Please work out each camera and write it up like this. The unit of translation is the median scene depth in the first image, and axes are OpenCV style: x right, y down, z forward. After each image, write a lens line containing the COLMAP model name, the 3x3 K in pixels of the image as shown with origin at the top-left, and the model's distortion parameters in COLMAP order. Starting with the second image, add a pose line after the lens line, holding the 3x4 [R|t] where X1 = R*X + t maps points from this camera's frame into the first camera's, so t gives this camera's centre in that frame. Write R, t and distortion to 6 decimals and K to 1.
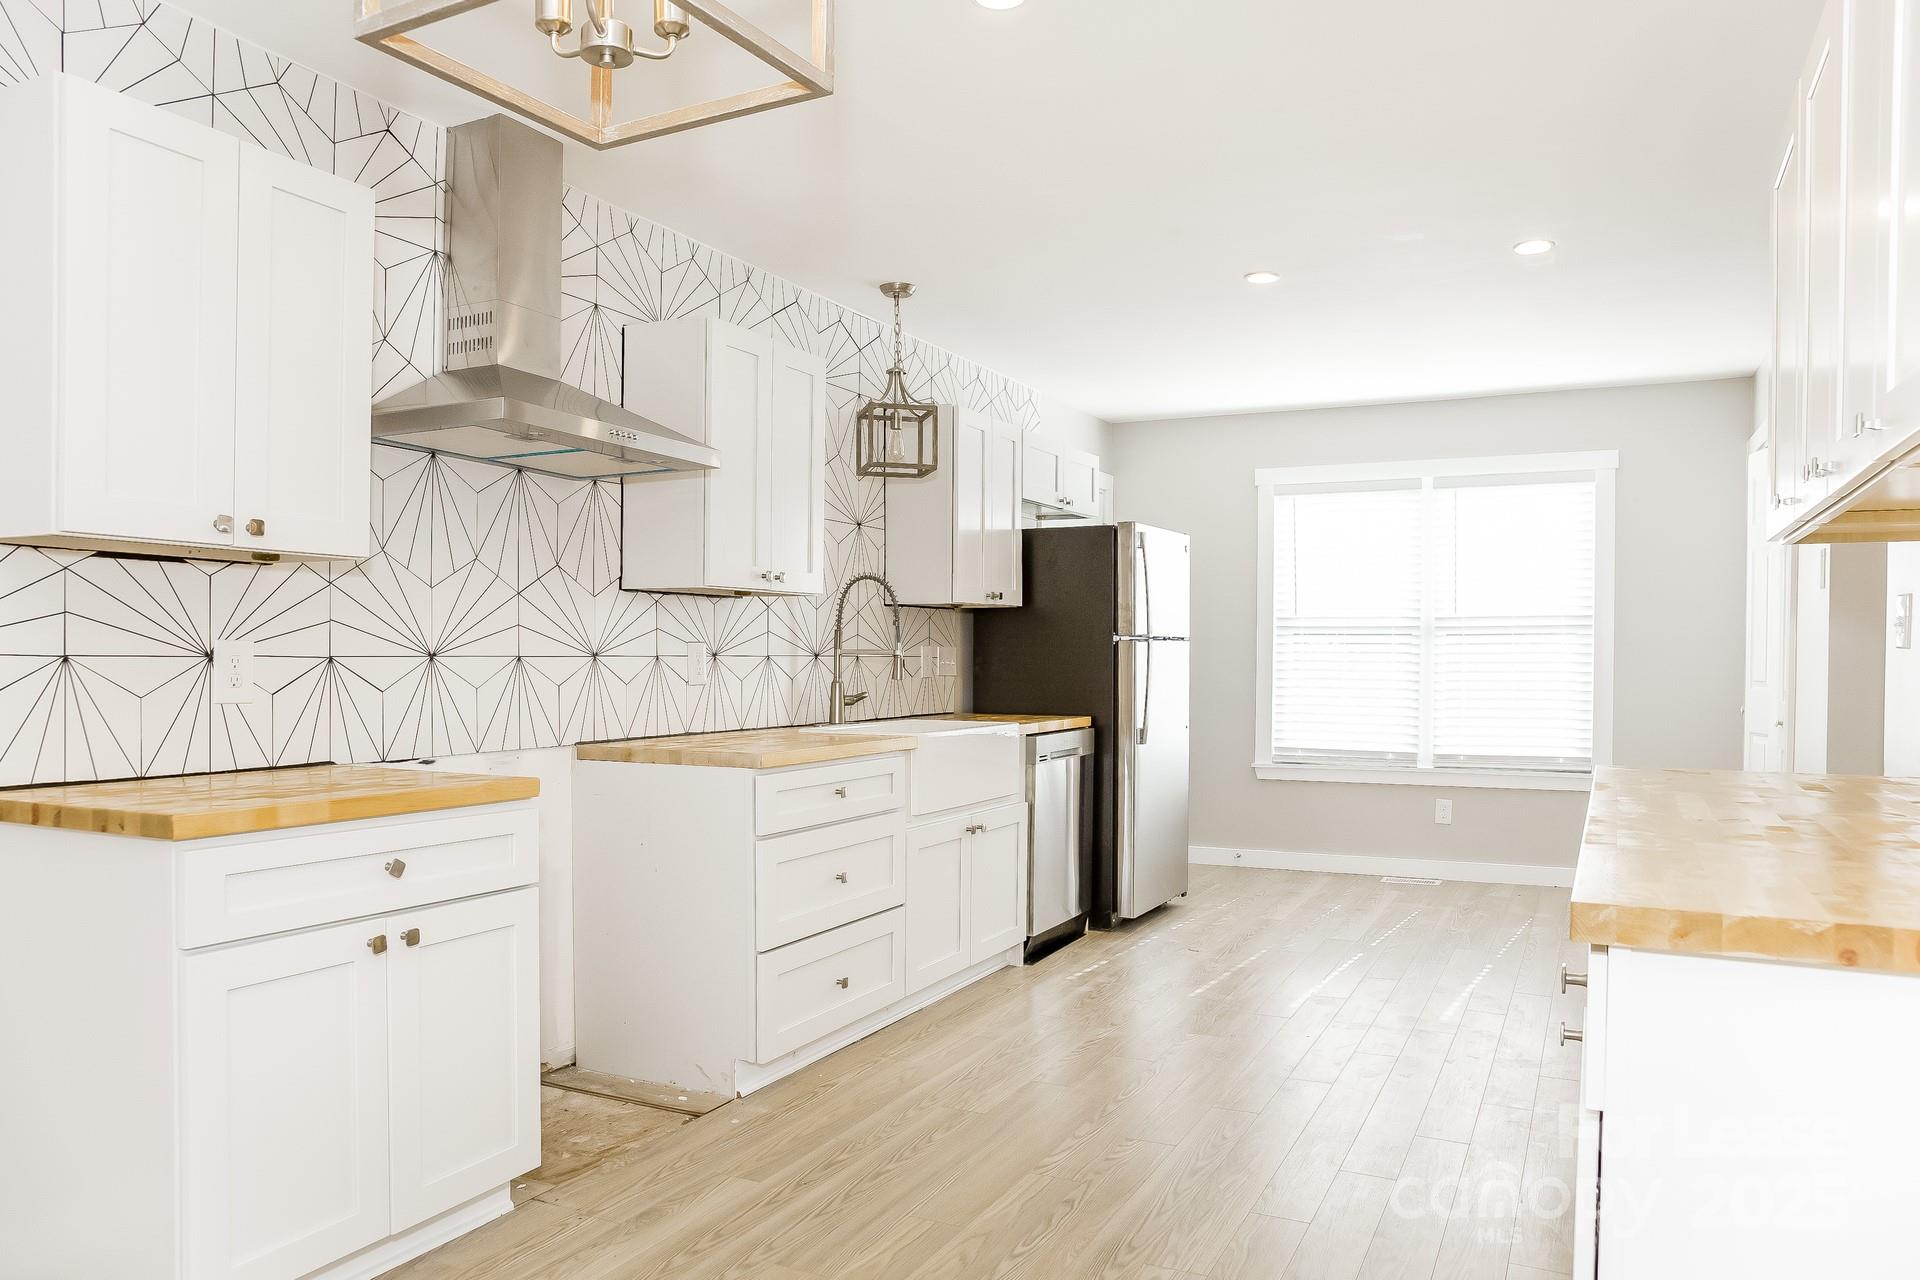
lens RADIAL K [[1307.1, 0, 959.2], [0, 1307.1, 669.6], [0, 0, 1]] dist [-0.090025, 0.094614]
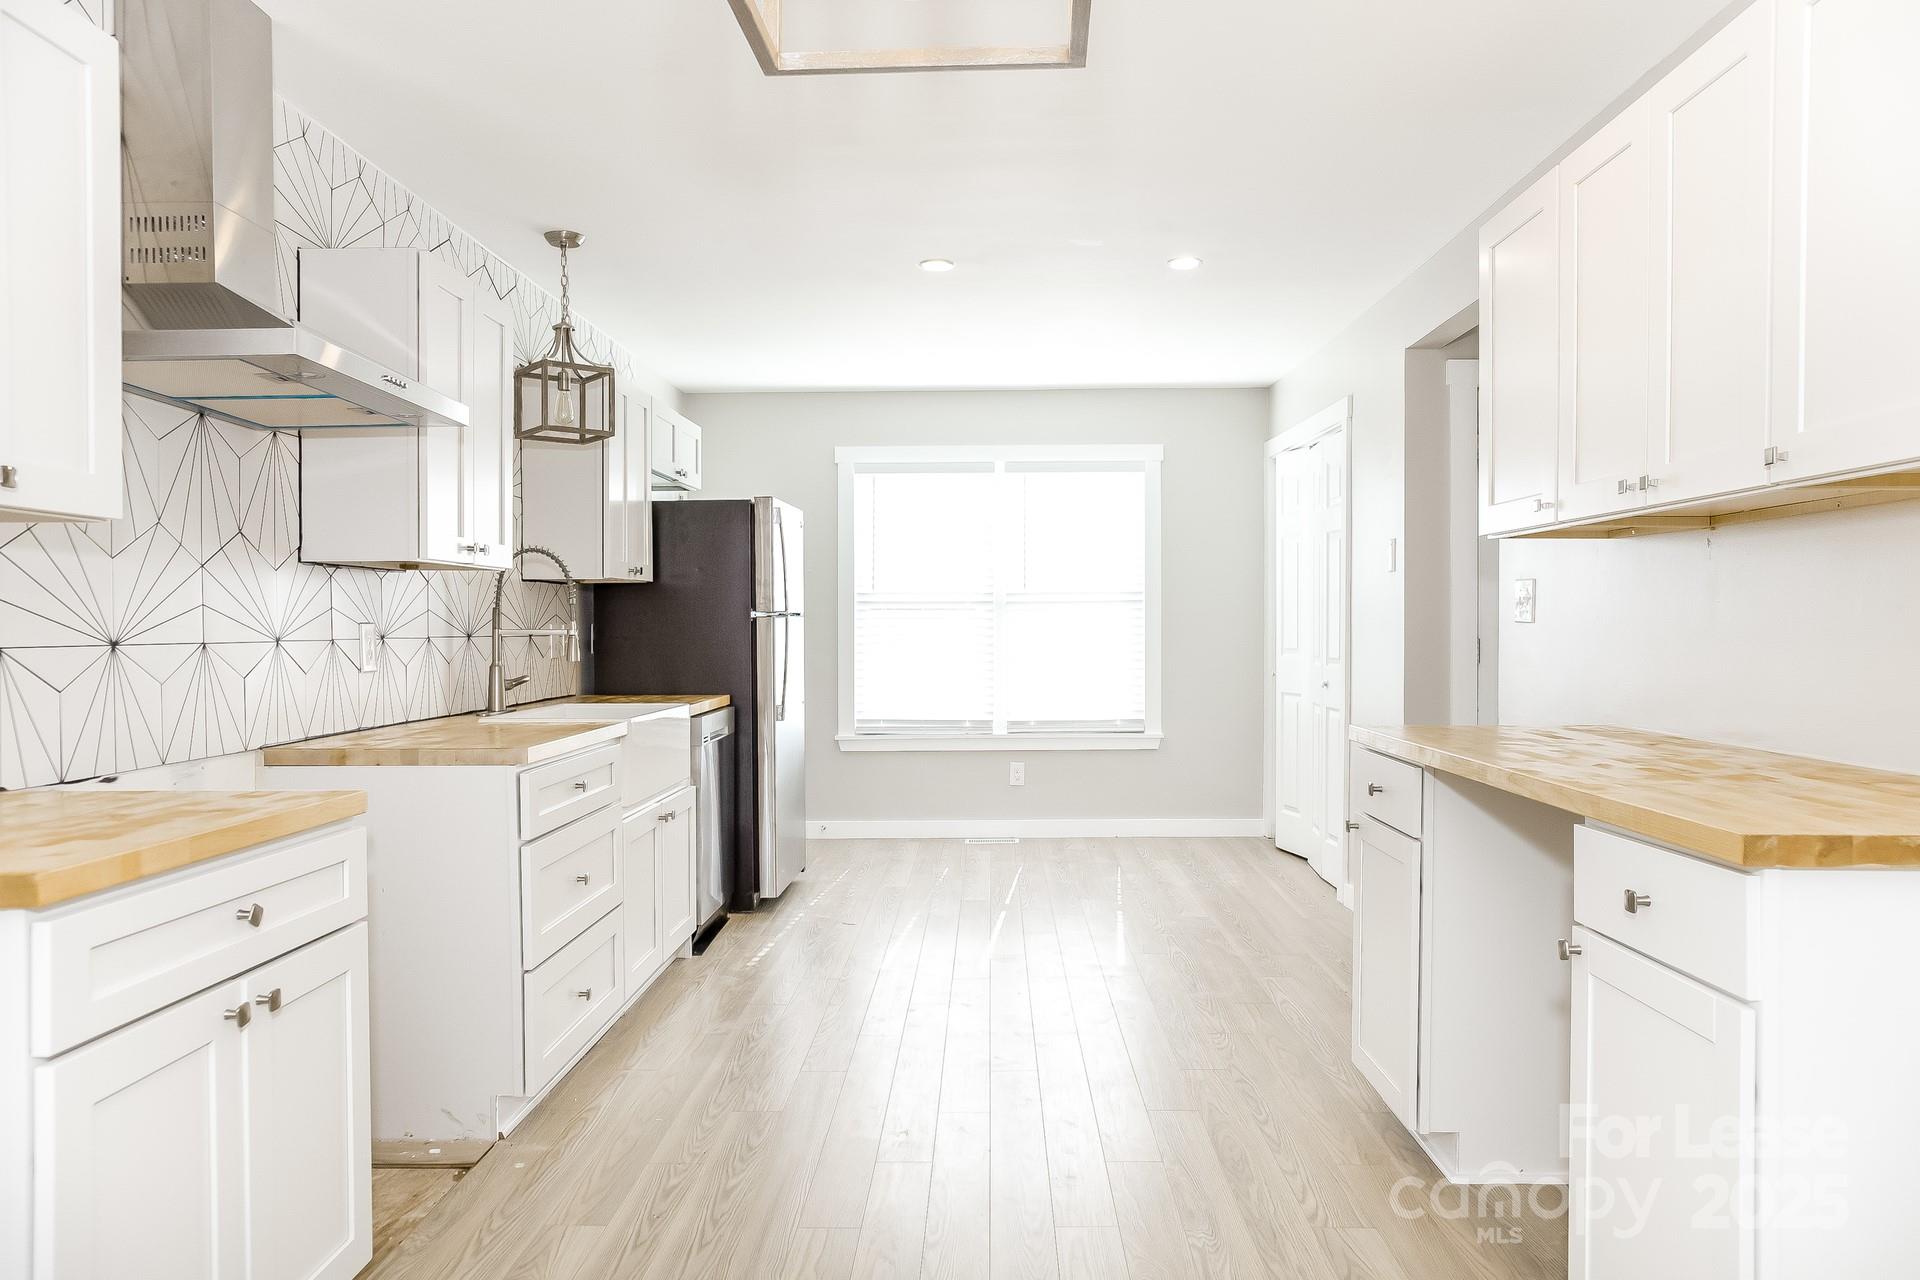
lens RADIAL K [[1312.7, 0, 960.0], [0, 1312.7, 640.0], [0, 0, 1]] dist [-0.068875, 0.098722]
pose [[0.908820, -0.012970, 0.416987, -0.178522], [0.013685, 0.999906, 0.001275, -0.004876], [-0.416964, 0.004548, 0.908912, 0.043708]]
